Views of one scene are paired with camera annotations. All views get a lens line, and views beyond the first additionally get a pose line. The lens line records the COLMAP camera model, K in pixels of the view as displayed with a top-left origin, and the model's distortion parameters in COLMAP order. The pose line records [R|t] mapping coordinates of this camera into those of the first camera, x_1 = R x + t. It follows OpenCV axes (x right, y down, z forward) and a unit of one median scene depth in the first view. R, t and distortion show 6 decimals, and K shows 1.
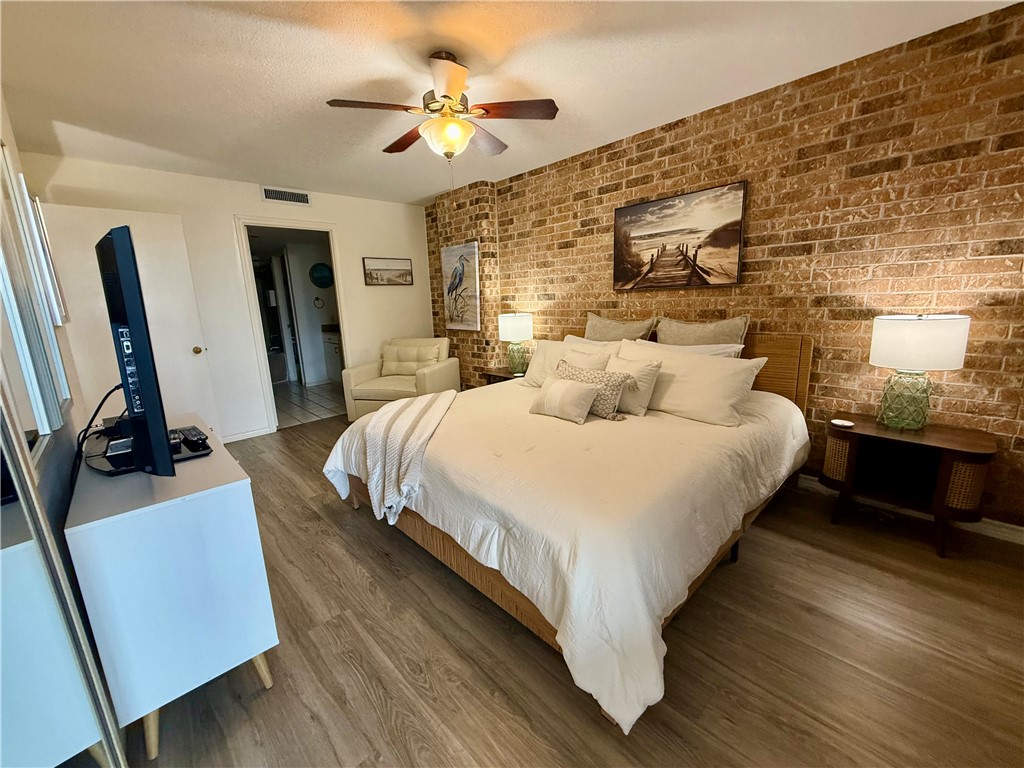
lens RADIAL K [[405.2, 0, 508.1], [0, 405.2, 384.1], [0, 0, 1]] dist [0.000625, 0.000134]
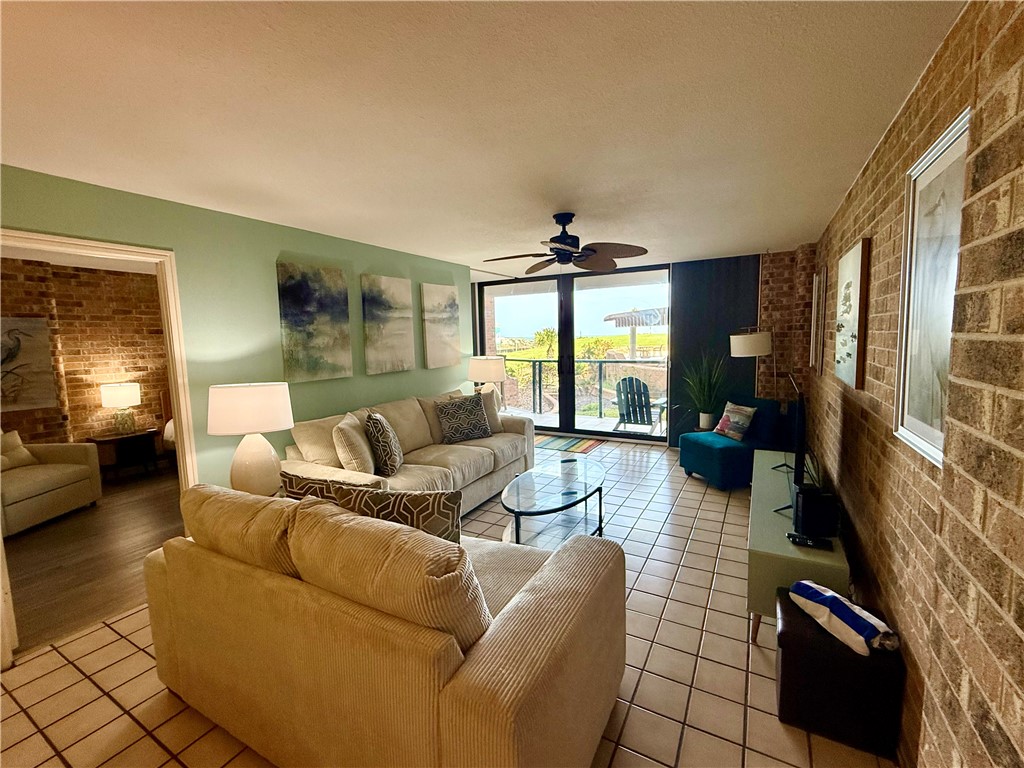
lens RADIAL K [[450.3, 0, 516.7], [0, 450.3, 385.3], [0, 0, 1]] dist [-0.000688, 0.000115]
pose [[-0.277378, -0.058820, 0.958959, -1.797794], [0.236073, 0.963351, 0.127373, -0.075566], [-0.931306, 0.261715, -0.253327, 0.307784]]
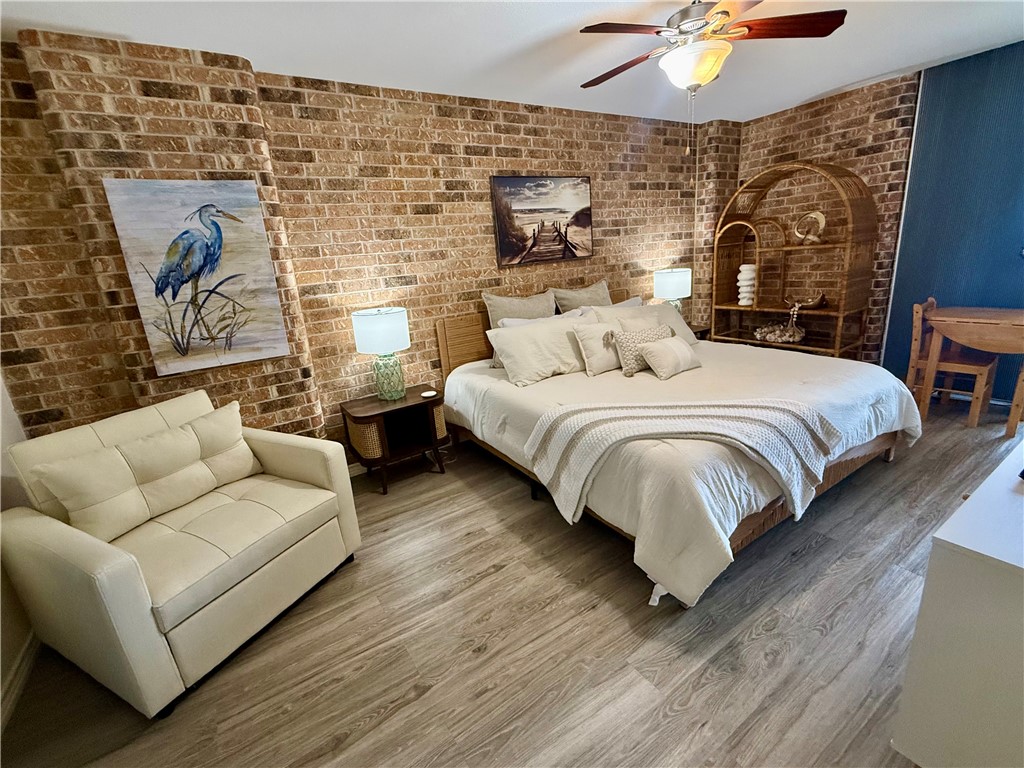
lens RADIAL K [[450.3, 0, 507.6], [0, 450.3, 386.3], [0, 0, 1]] dist [-0.000688, 0.000115]
pose [[0.188960, -0.256178, 0.947981, -0.753491], [0.277529, 0.939947, 0.198687, -0.167984], [-0.941951, 0.225549, 0.248709, 0.767997]]
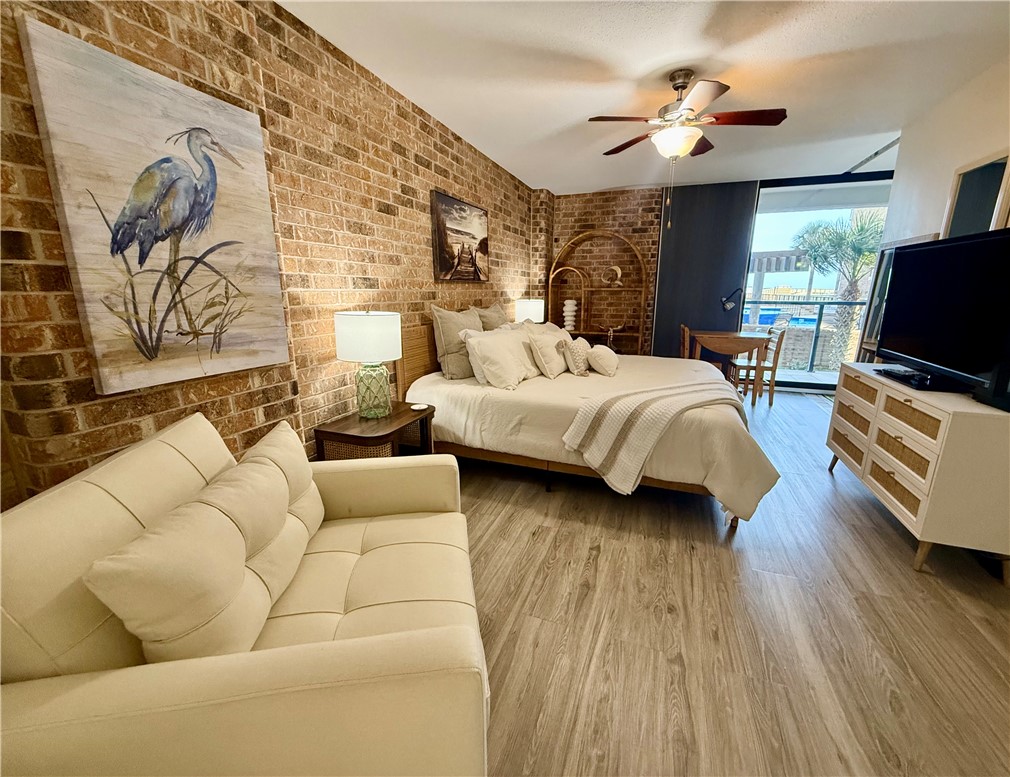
lens RADIAL K [[412.3, 0, 510.7], [0, 412.3, 390.4], [0, 0, 1]] dist [0.000514, -0.000465]
pose [[-0.438386, -0.178918, 0.880798, -0.666645], [0.201757, 0.935387, 0.290424, -0.228298], [-0.875849, 0.305025, -0.373963, 1.246837]]
